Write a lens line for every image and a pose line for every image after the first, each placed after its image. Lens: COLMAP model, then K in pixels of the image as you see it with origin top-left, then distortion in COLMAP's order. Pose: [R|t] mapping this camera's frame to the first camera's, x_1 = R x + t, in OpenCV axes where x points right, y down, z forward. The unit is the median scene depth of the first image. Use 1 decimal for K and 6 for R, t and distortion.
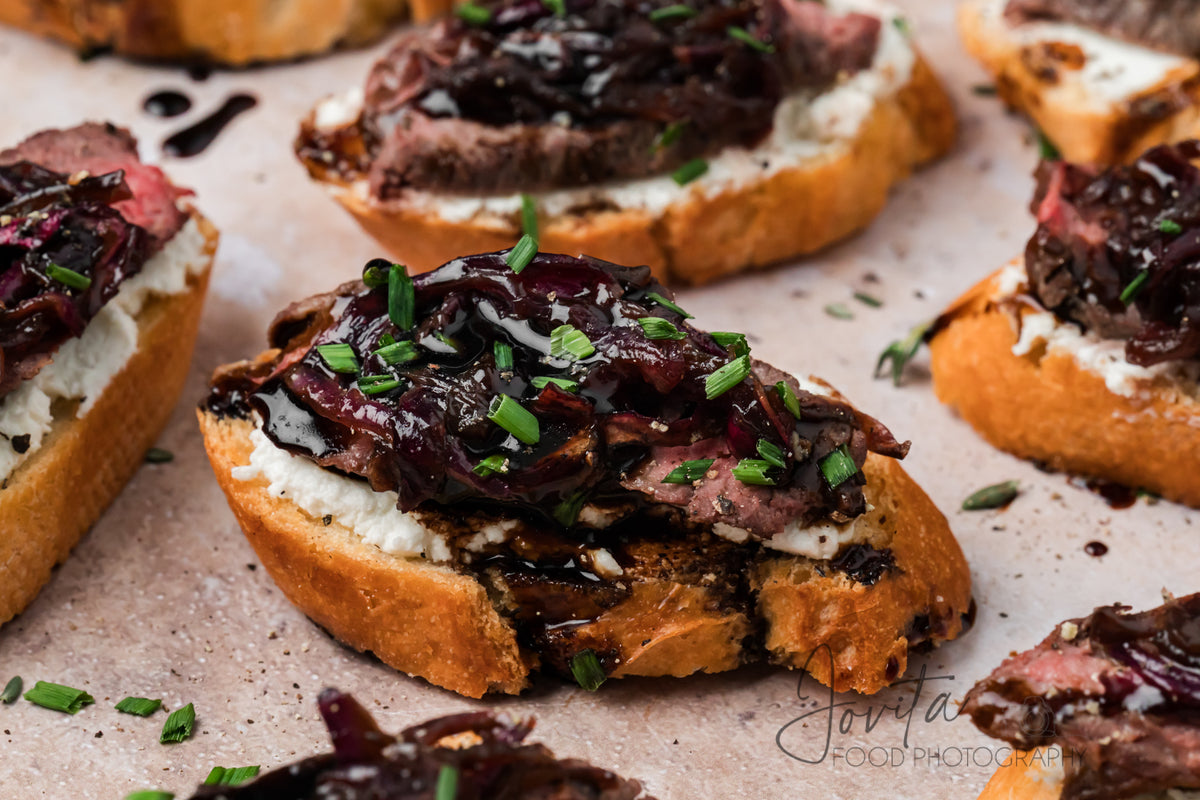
lens RADIAL K [[5119.6, 0, 596.0], [0, 5119.6, 403.2], [0, 0, 1]] dist [0.087513, 0.000000]
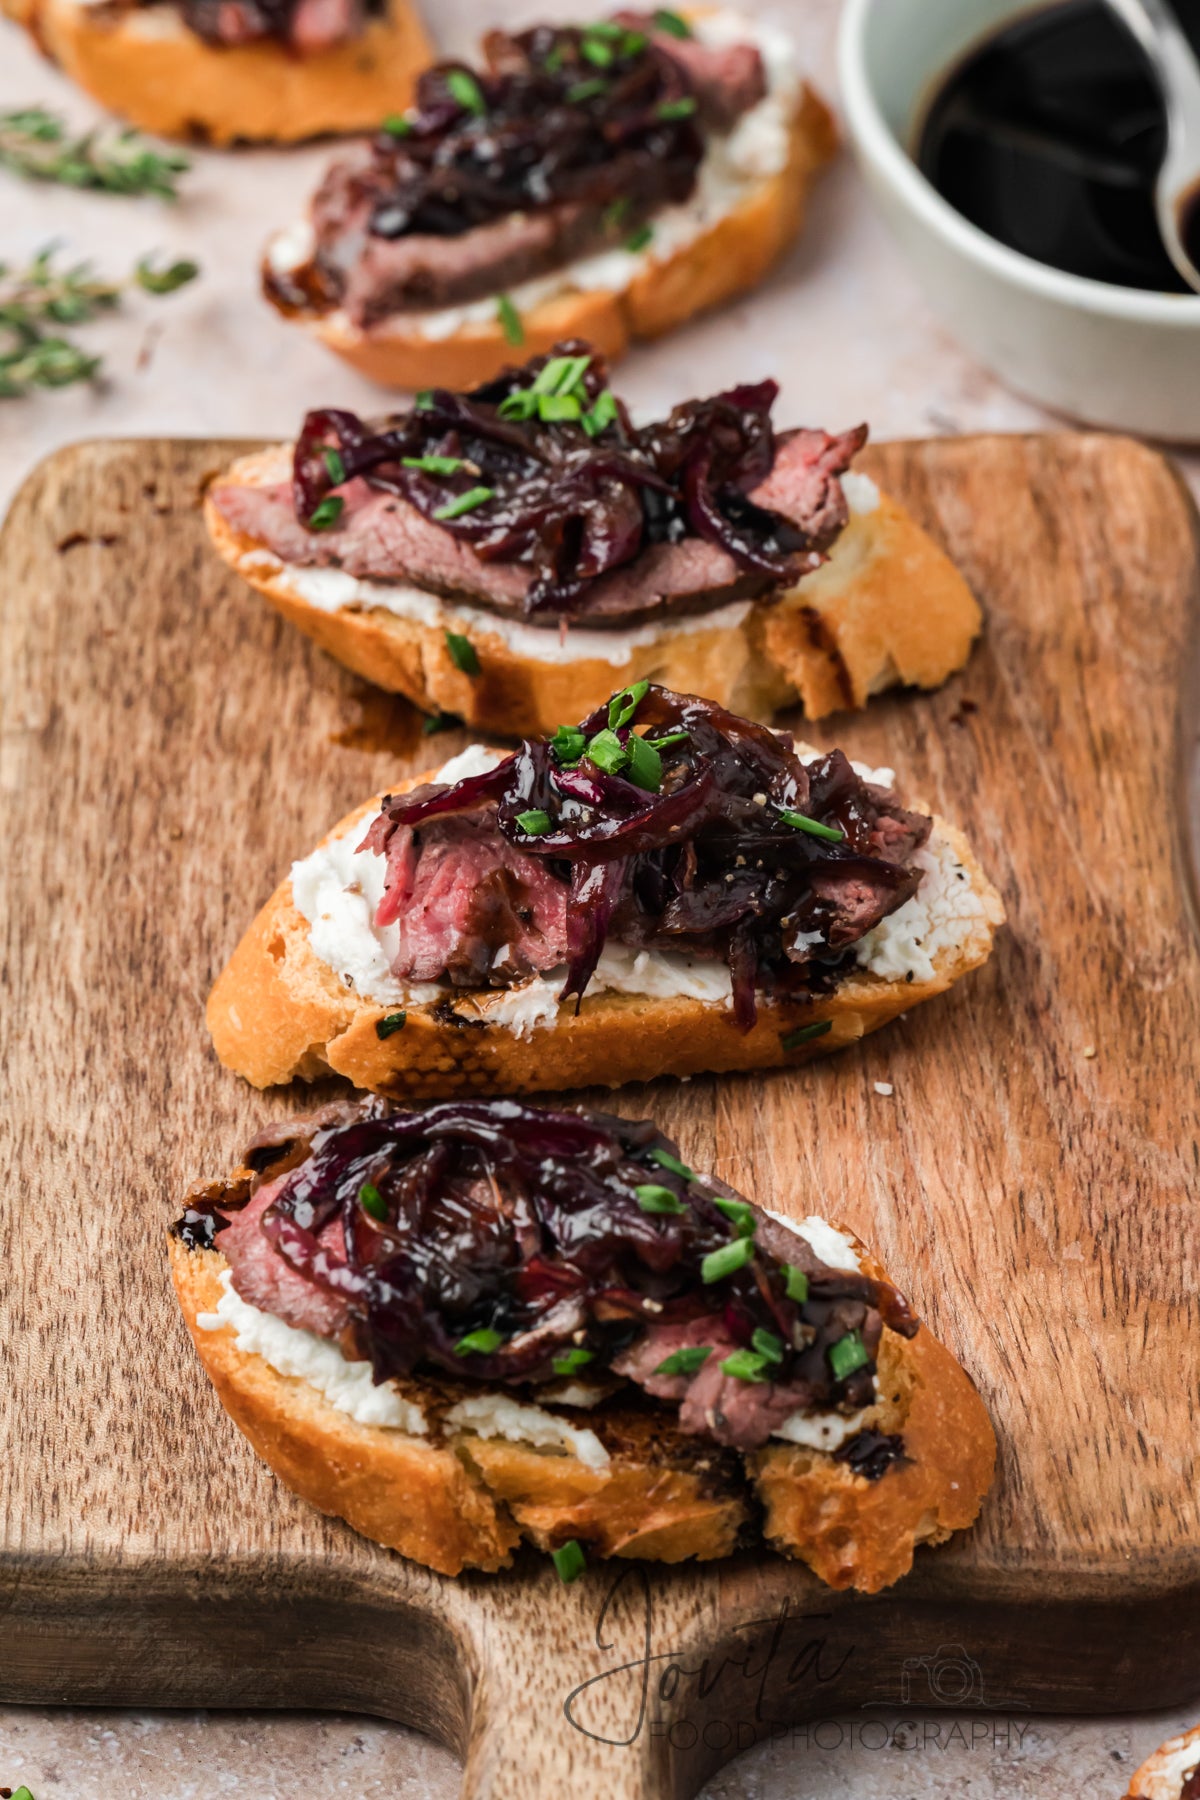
lens RADIAL K [[7679.4, 0, 600.7], [0, 7679.4, 901.4], [0, 0, 1]] dist [0.087513, 0.000000]
pose [[0.998173, 0.041125, -0.044258, 0.060999], [-0.035265, 0.991417, 0.125890, -0.242125], [0.049056, -0.124099, 0.991056, -0.373110]]
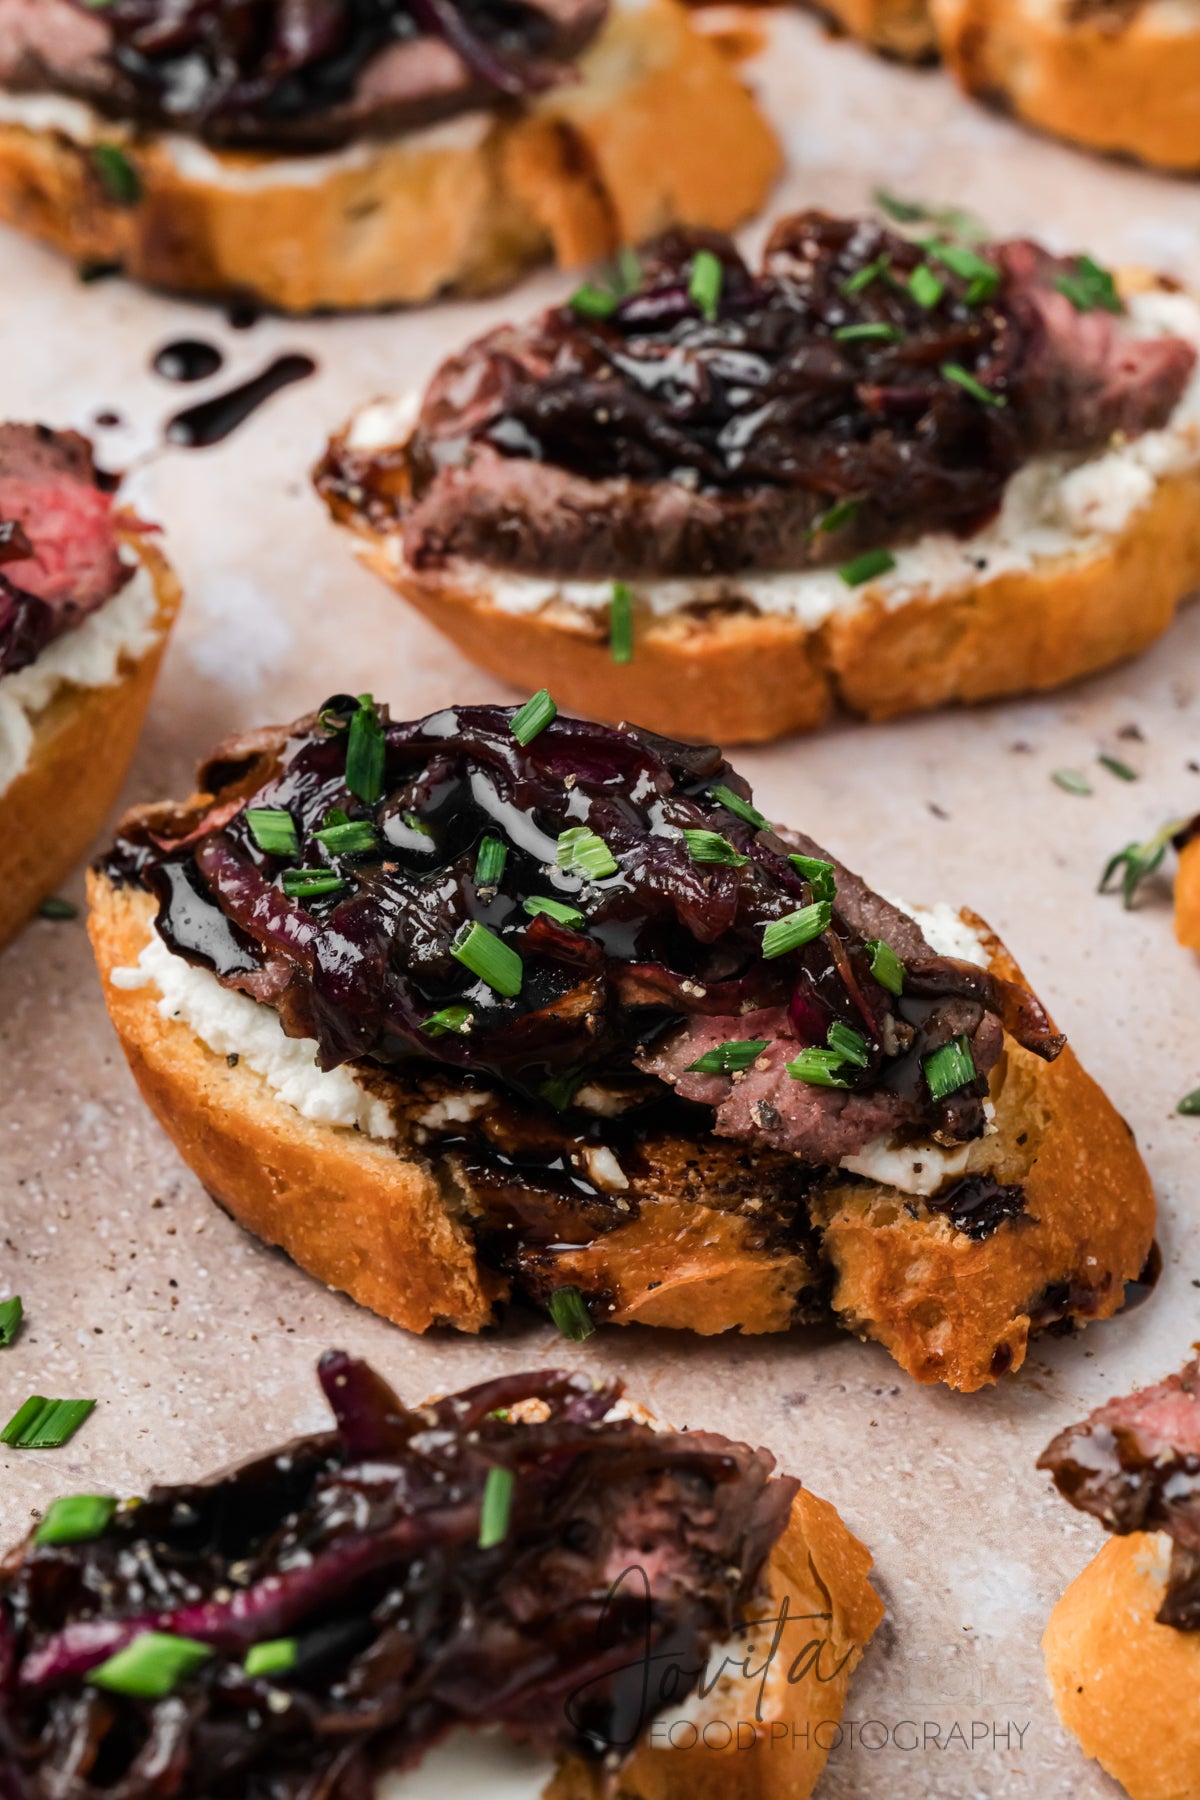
lens RADIAL K [[7679.4, 0, 580.7], [0, 7679.4, 864.7], [0, 0, 1]] dist [0.087513, 0.000000]
pose [[0.985548, 0.104157, -0.133587, 0.133988], [-0.091810, 0.991188, 0.095489, -0.109765], [0.142356, -0.081844, 0.986426, -0.036706]]
